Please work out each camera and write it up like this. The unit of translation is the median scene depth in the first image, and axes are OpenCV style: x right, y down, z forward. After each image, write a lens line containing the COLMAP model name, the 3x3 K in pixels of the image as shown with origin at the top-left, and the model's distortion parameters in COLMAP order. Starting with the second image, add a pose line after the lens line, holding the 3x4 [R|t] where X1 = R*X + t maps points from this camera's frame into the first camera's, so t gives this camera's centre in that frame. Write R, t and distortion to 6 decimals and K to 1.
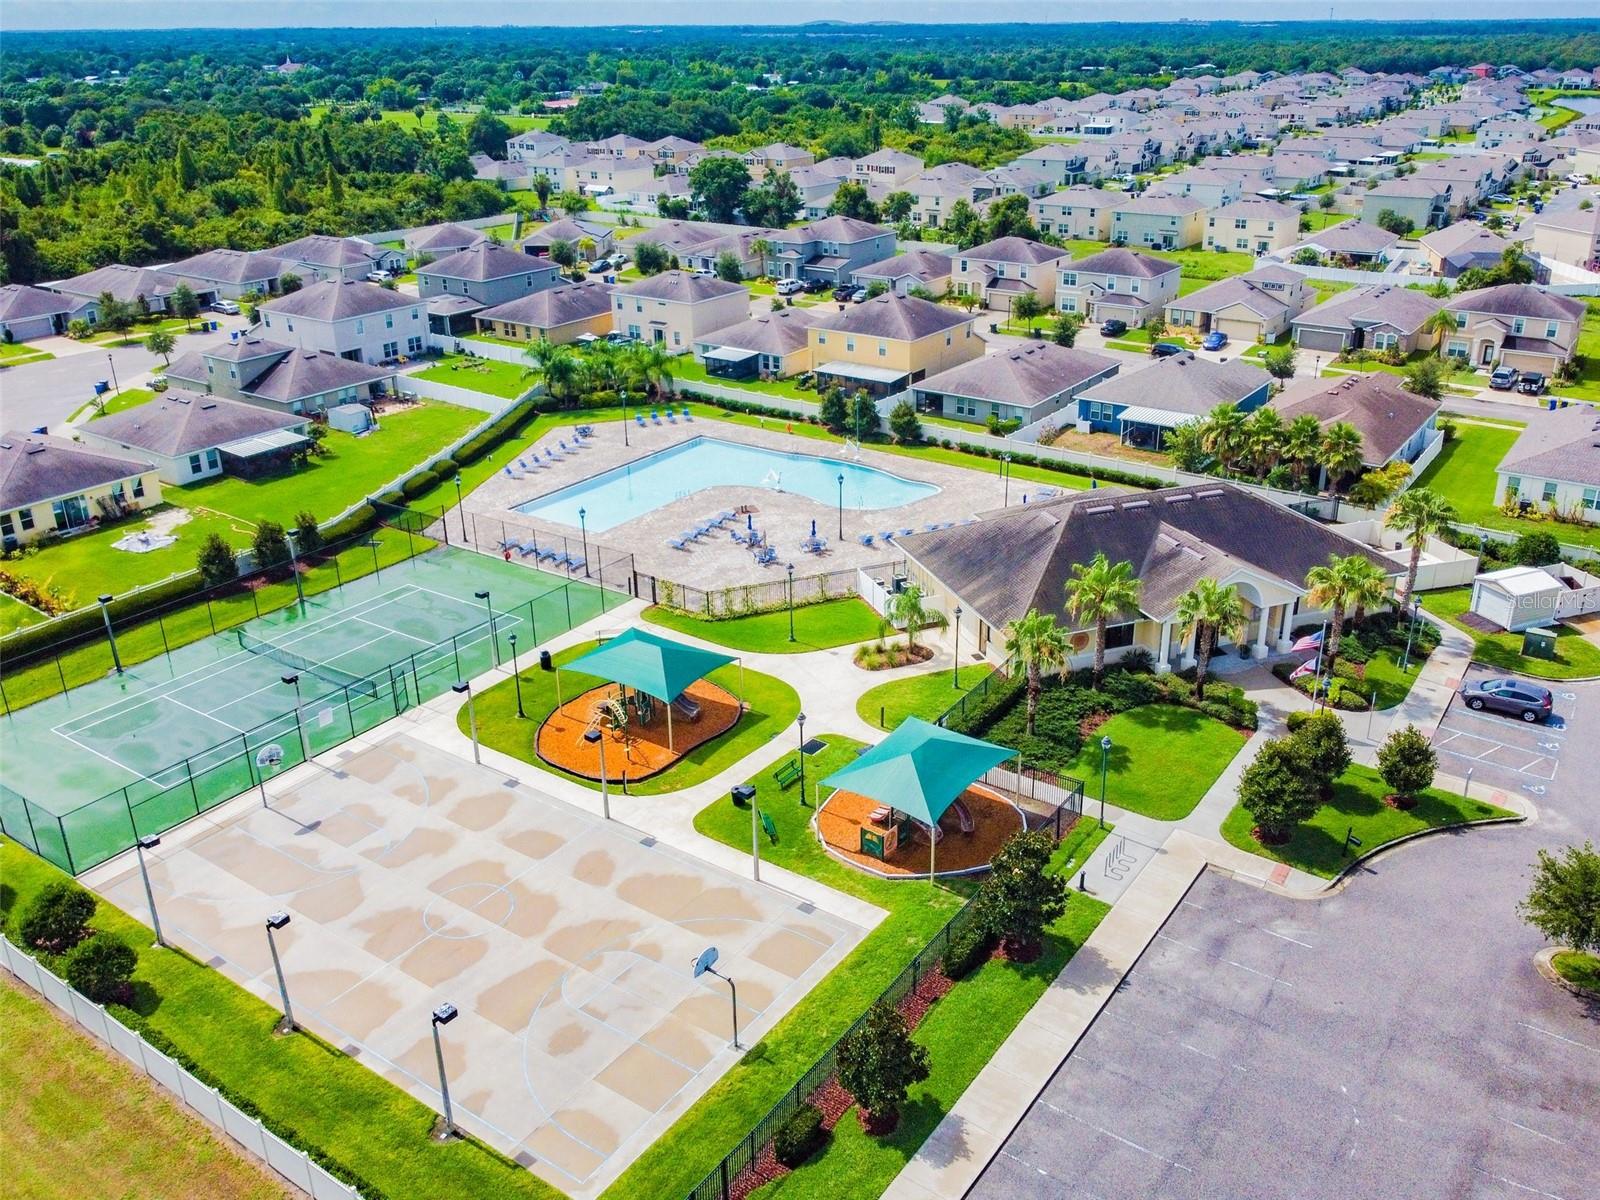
lens RADIAL K [[1289.0, 0, 800.0], [0, 1289.0, 600.0], [0, 0, 1]] dist [0.003902, 0.000445]
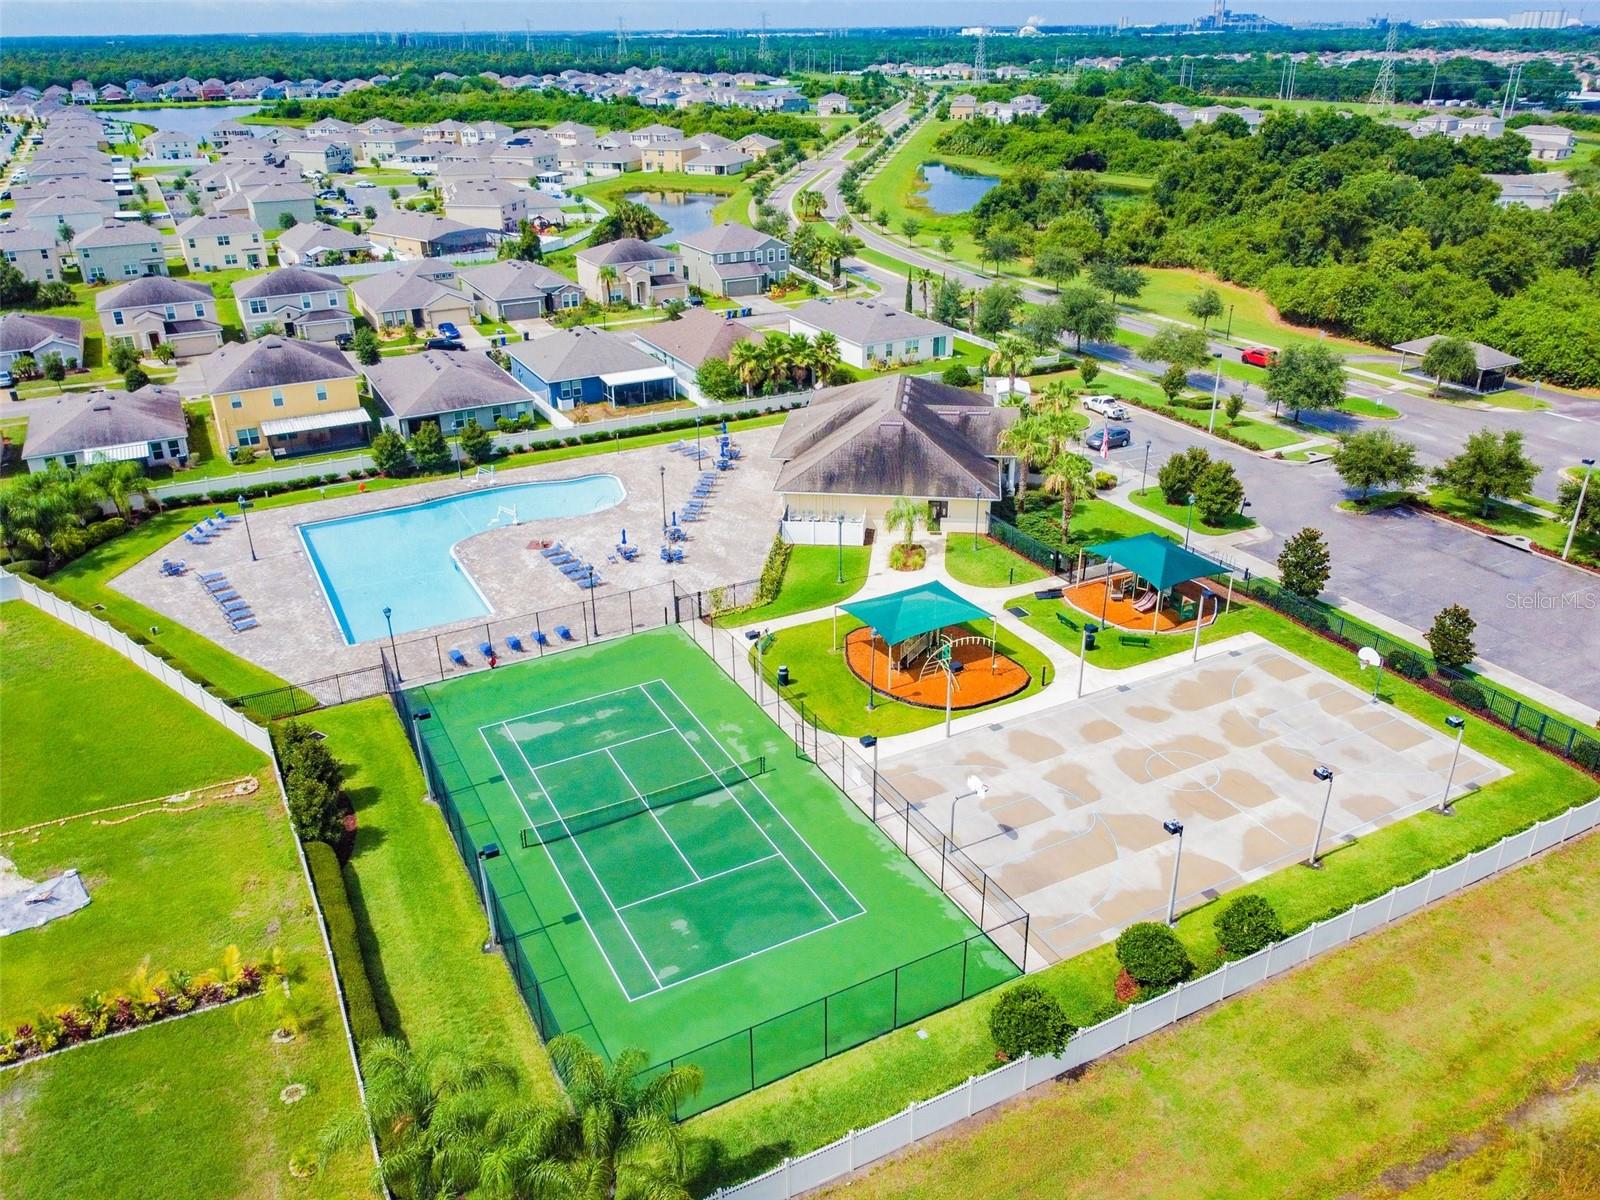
lens RADIAL K [[1254.2, 0, 807.0], [0, 1254.2, 600.5], [0, 0, 1]] dist [0.006552, -0.000924]
pose [[0.451458, -0.369672, 0.812114, -0.603855], [0.371770, 0.905311, 0.205426, -0.125683], [-0.811155, 0.209178, 0.546143, 0.285405]]
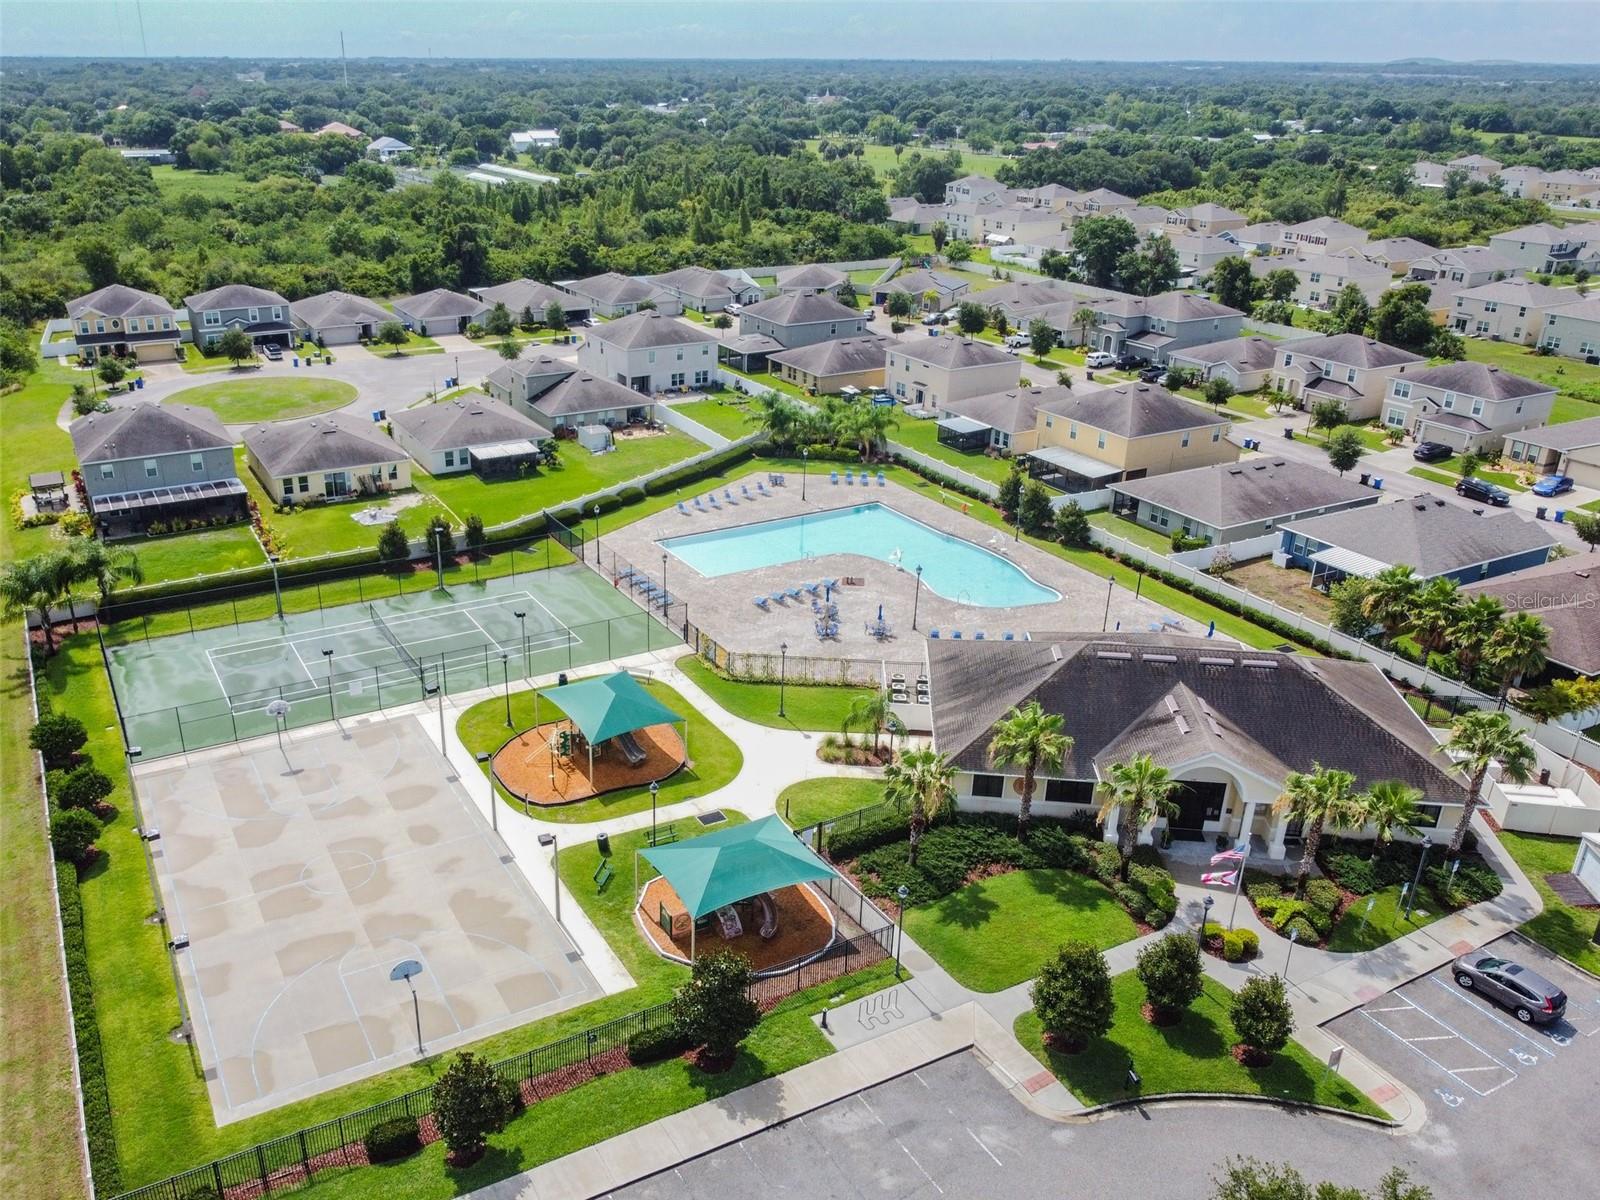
lens RADIAL K [[1225.5, 0, 689.1], [0, 1225.5, 660.8], [0, 0, 1]] dist [0.006831, -0.005008]
pose [[0.888316, 0.213668, -0.406497, 0.213465], [-0.198288, 0.976861, 0.080151, -0.050684], [0.414217, 0.009404, 0.910130, 0.041864]]
